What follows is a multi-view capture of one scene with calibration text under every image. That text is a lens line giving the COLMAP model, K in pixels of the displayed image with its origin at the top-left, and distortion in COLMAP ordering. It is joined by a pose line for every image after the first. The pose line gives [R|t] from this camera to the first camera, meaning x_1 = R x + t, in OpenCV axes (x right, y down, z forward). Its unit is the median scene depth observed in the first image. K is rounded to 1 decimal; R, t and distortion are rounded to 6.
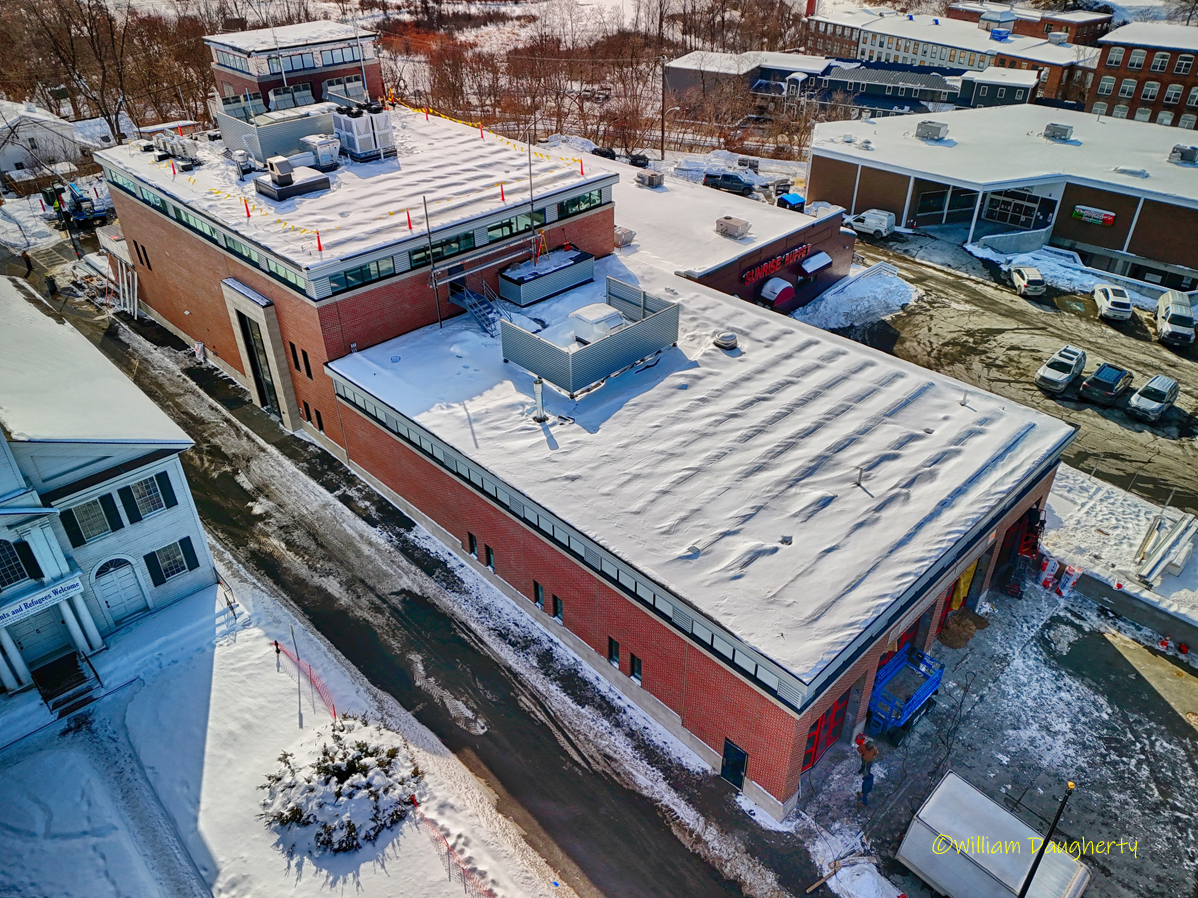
lens RADIAL K [[889.0, 0, 602.8], [0, 889.0, 446.4], [0, 0, 1]] dist [0.055369, -0.028279]
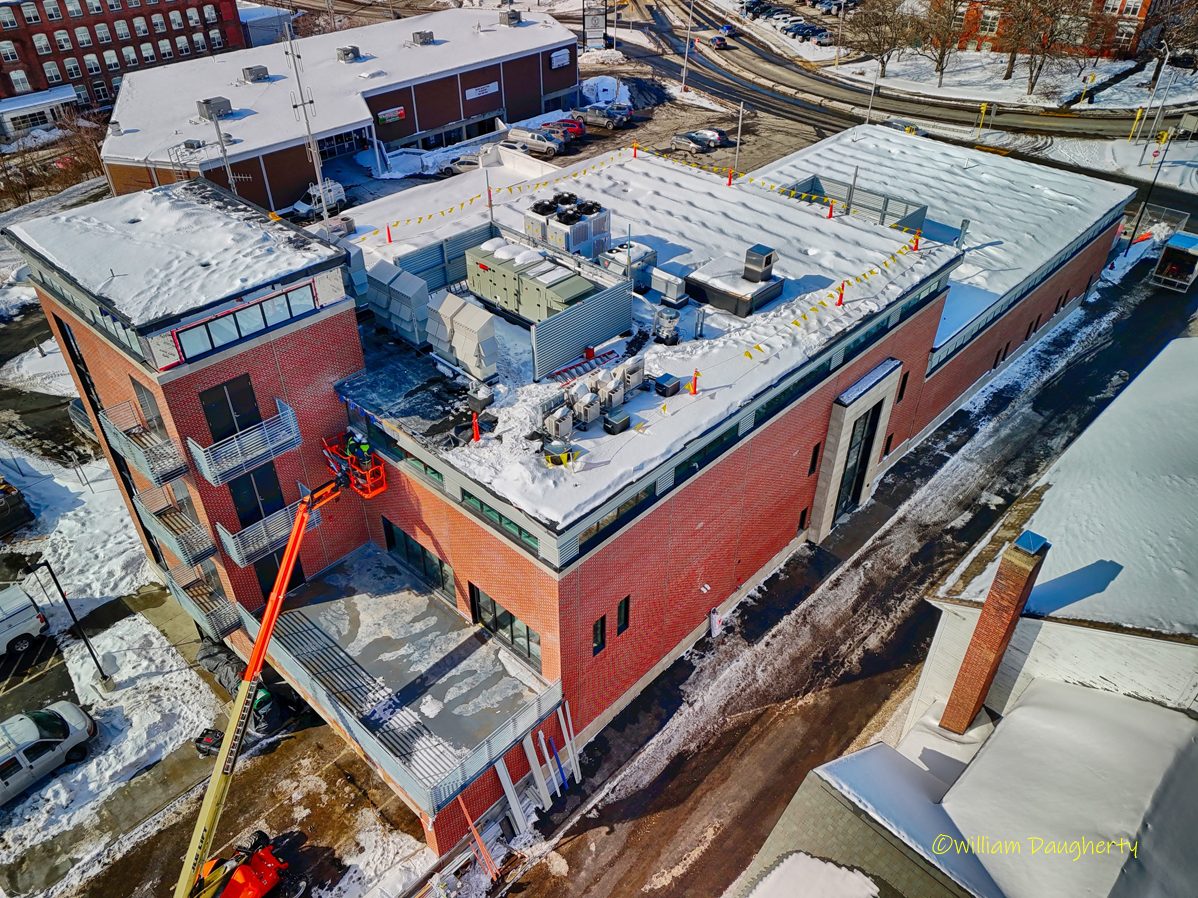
lens RADIAL K [[889.0, 0, 599.7], [0, 889.0, 452.8], [0, 0, 1]] dist [0.055369, -0.028279]
pose [[-0.036607, -0.605510, 0.794995, -1.016439], [0.560139, 0.646380, 0.518109, -0.650536], [-0.827589, 0.464275, 0.315508, 0.933824]]
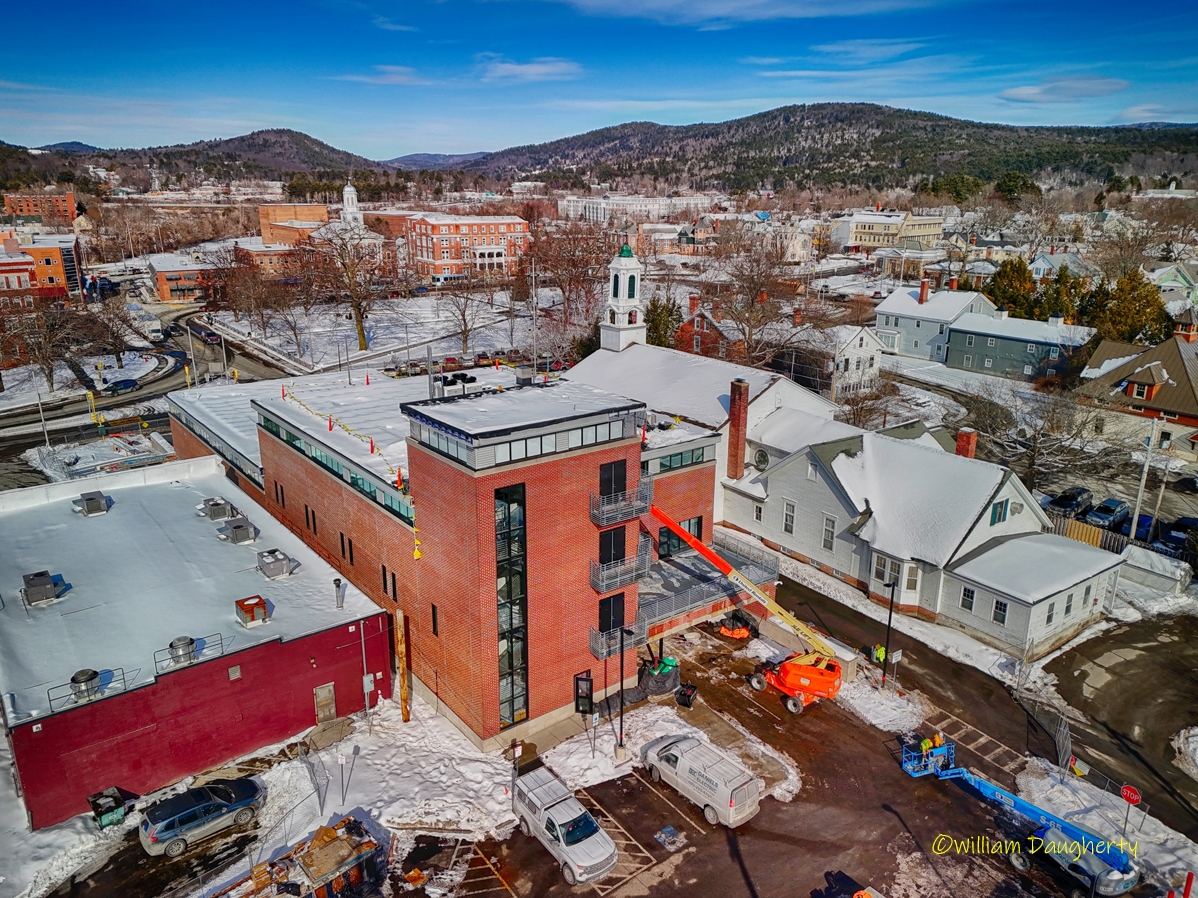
lens RADIAL K [[889.0, 0, 603.6], [0, 889.0, 443.5], [0, 0, 1]] dist [0.055369, -0.028279]
pose [[-0.991076, -0.042559, 0.126321, -0.636069], [0.071473, 0.630248, 0.773097, -1.237112], [-0.112515, 0.775226, -0.621582, 1.860736]]
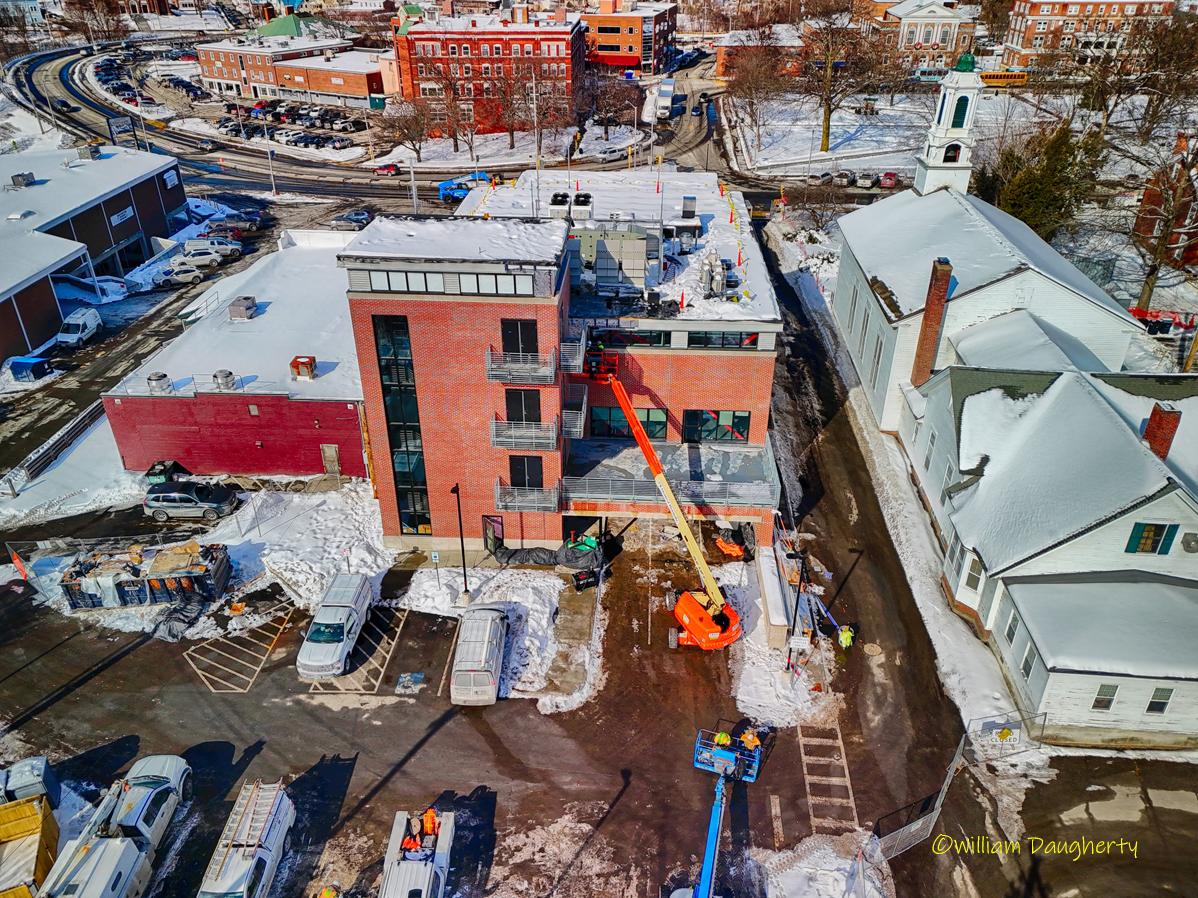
lens RADIAL K [[889.0, 0, 605.2], [0, 889.0, 447.6], [0, 0, 1]] dist [0.055369, -0.028279]
pose [[-0.668374, -0.373197, 0.643428, -1.154788], [0.417412, 0.527799, 0.739726, -1.055439], [-0.615664, 0.762989, -0.196991, 1.532217]]
